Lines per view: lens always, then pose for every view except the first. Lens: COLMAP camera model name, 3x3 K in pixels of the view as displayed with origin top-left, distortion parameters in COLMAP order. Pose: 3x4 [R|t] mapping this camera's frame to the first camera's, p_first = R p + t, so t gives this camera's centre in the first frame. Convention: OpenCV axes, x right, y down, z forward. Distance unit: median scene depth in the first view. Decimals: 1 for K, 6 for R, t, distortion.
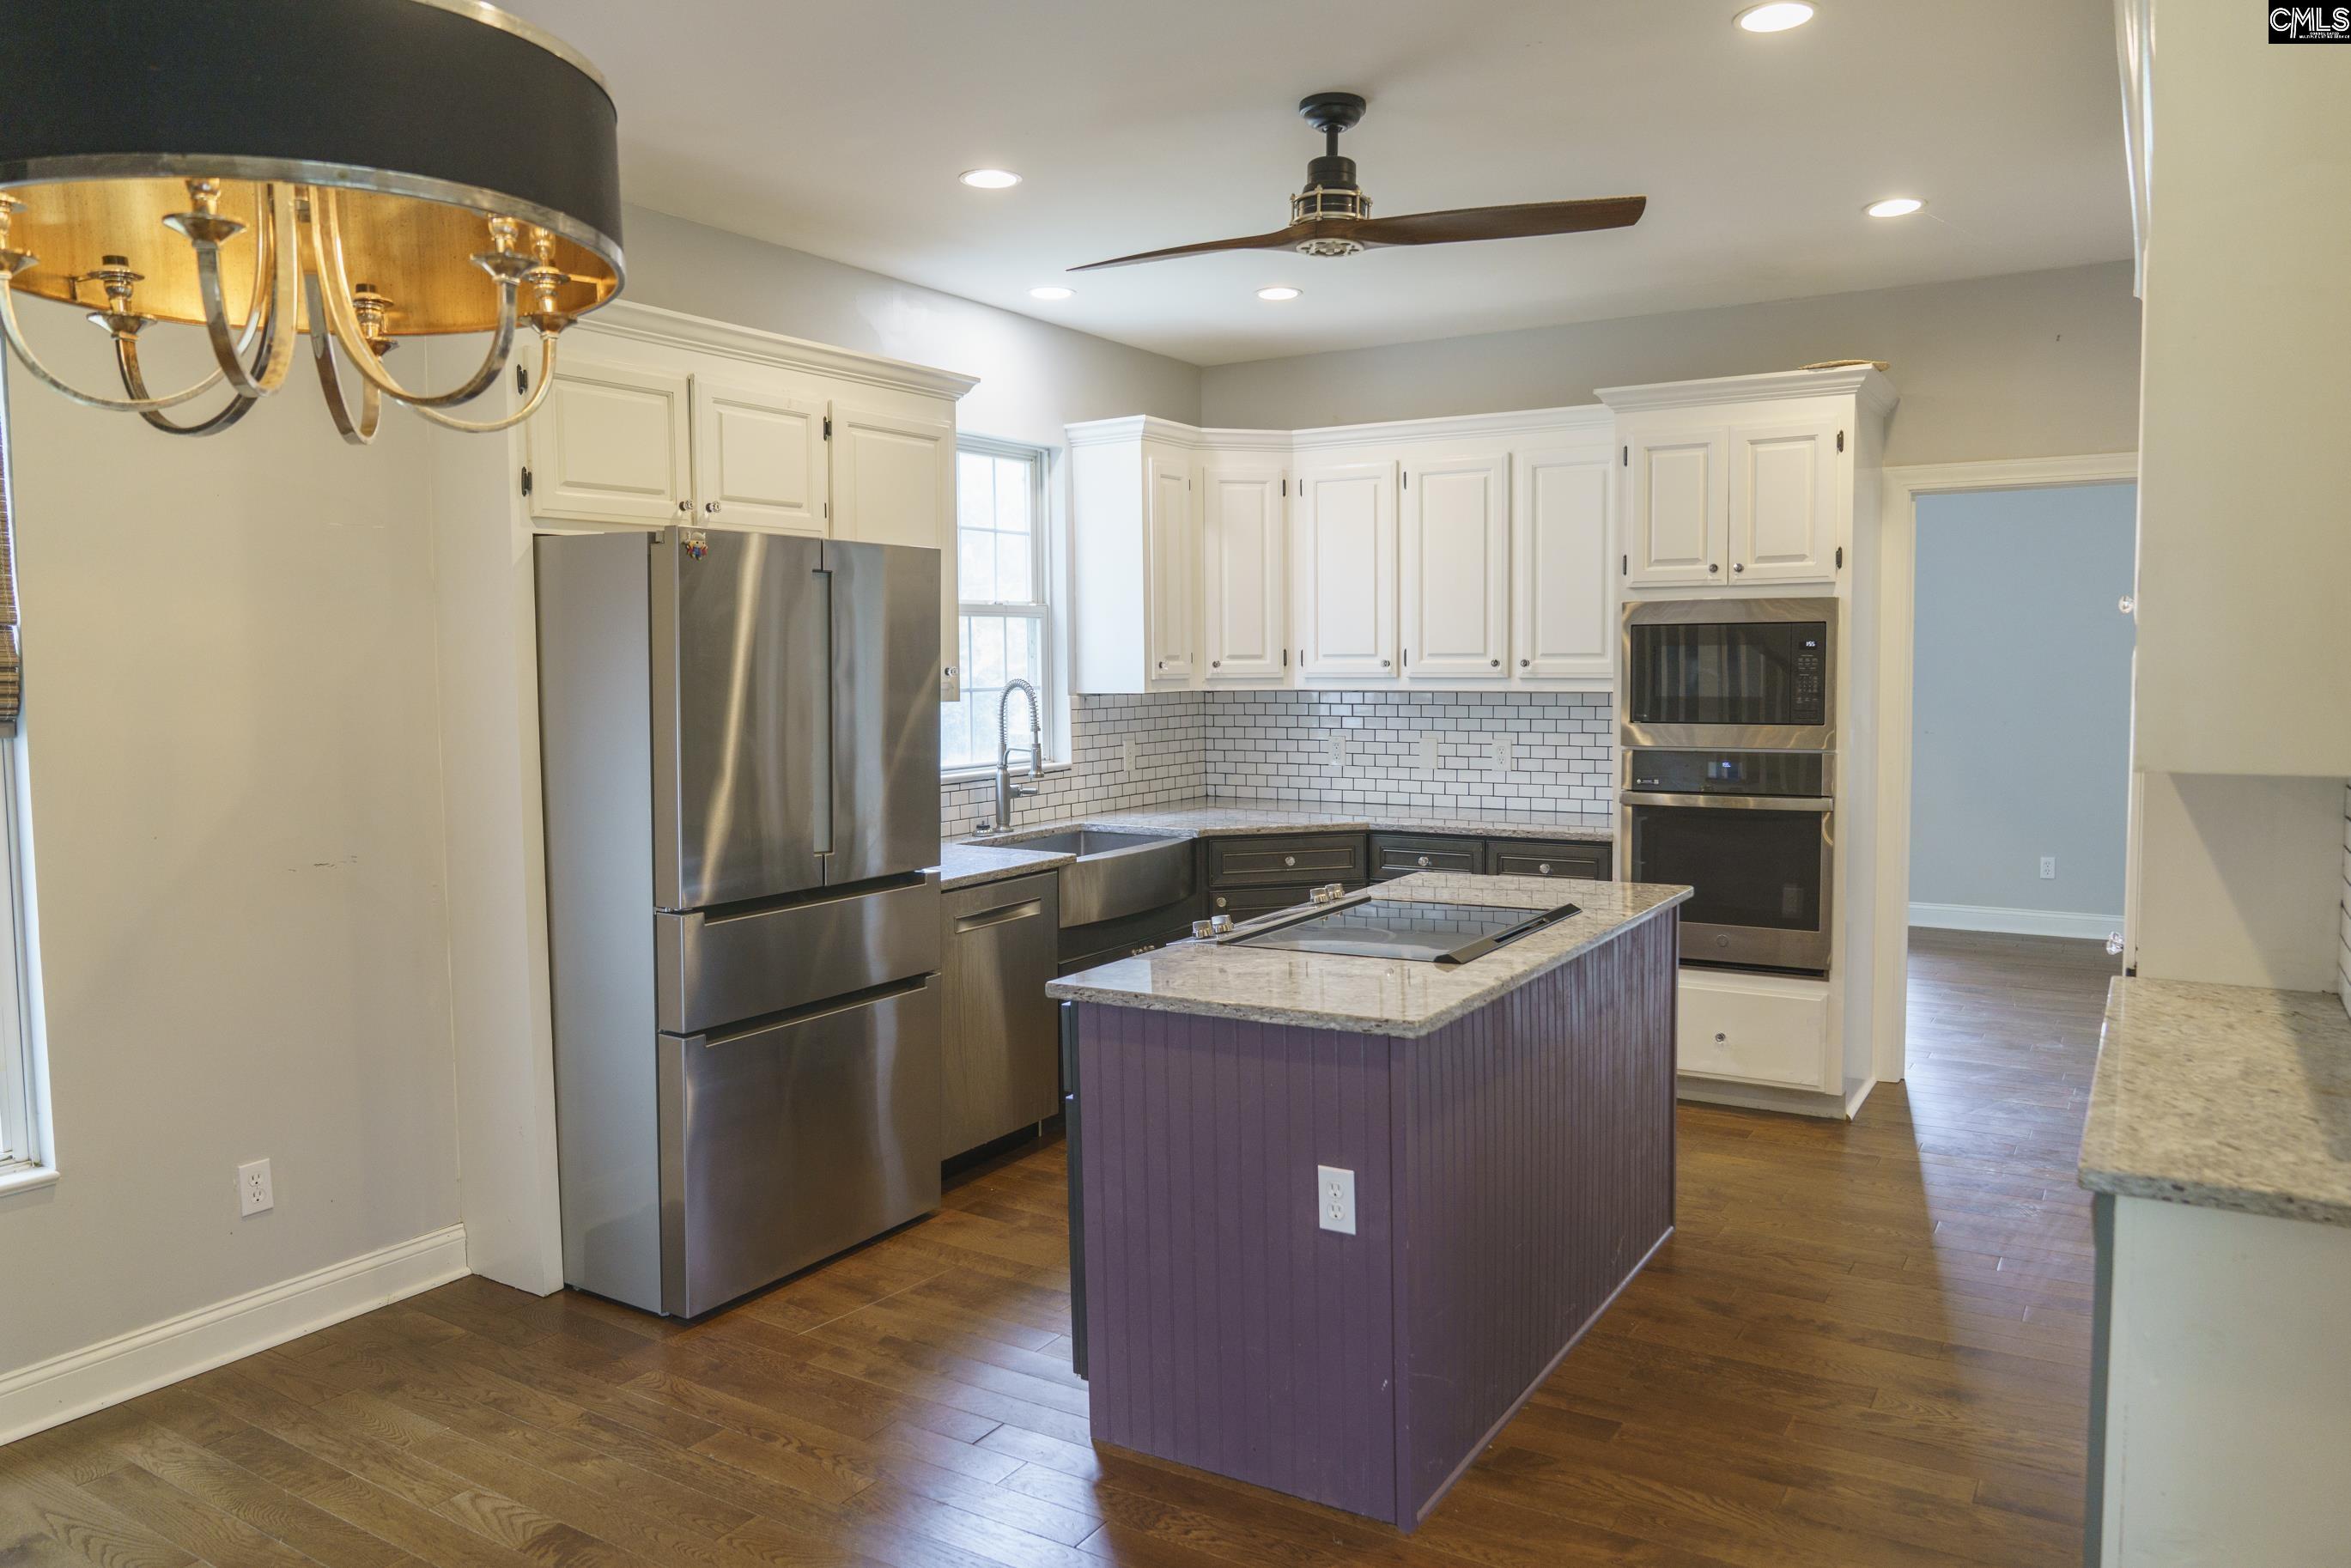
lens RADIAL K [[1682.4, 0, 1161.0], [0, 1682.4, 771.0], [0, 0, 1]] dist [-0.033128, -0.001496]
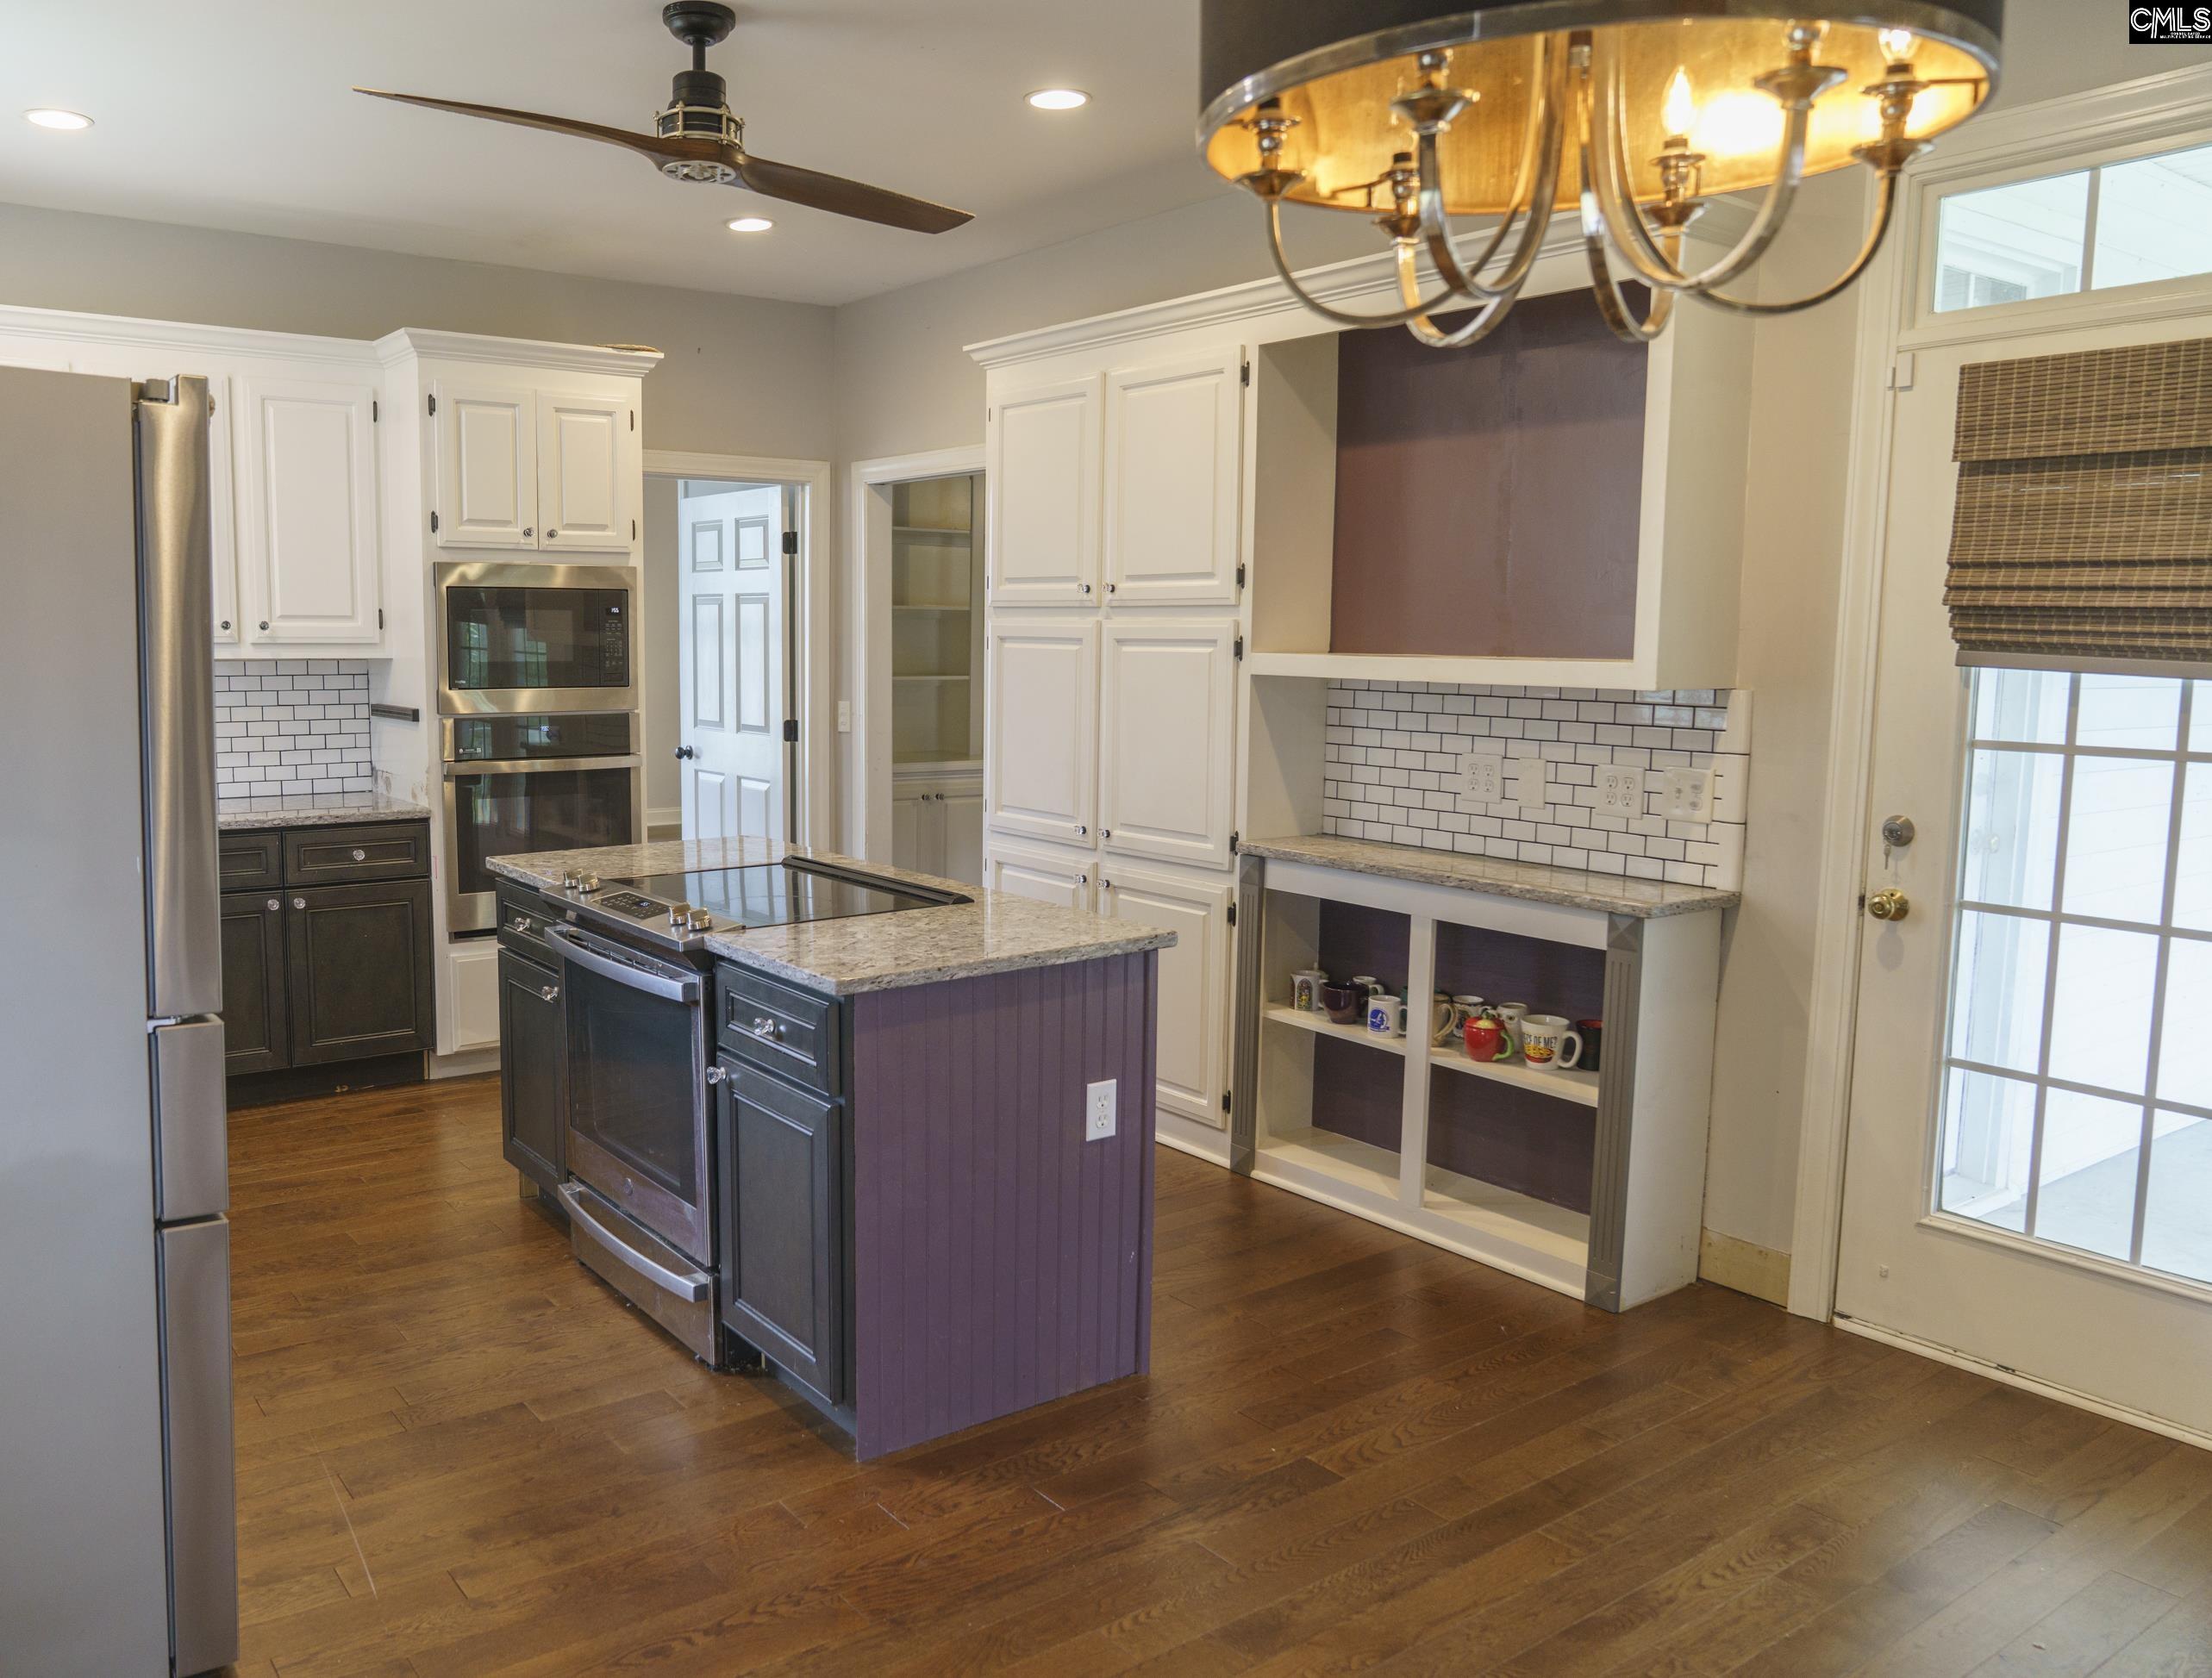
lens RADIAL K [[1701.3, 0, 1090.6], [0, 1701.3, 821.9], [0, 0, 1]] dist [-0.031283, 0.014416]
pose [[0.362526, -0.093719, 0.927250, -0.488577], [0.051624, 0.995423, 0.080426, -0.012821], [-0.930543, 0.018711, 0.365705, 0.315862]]
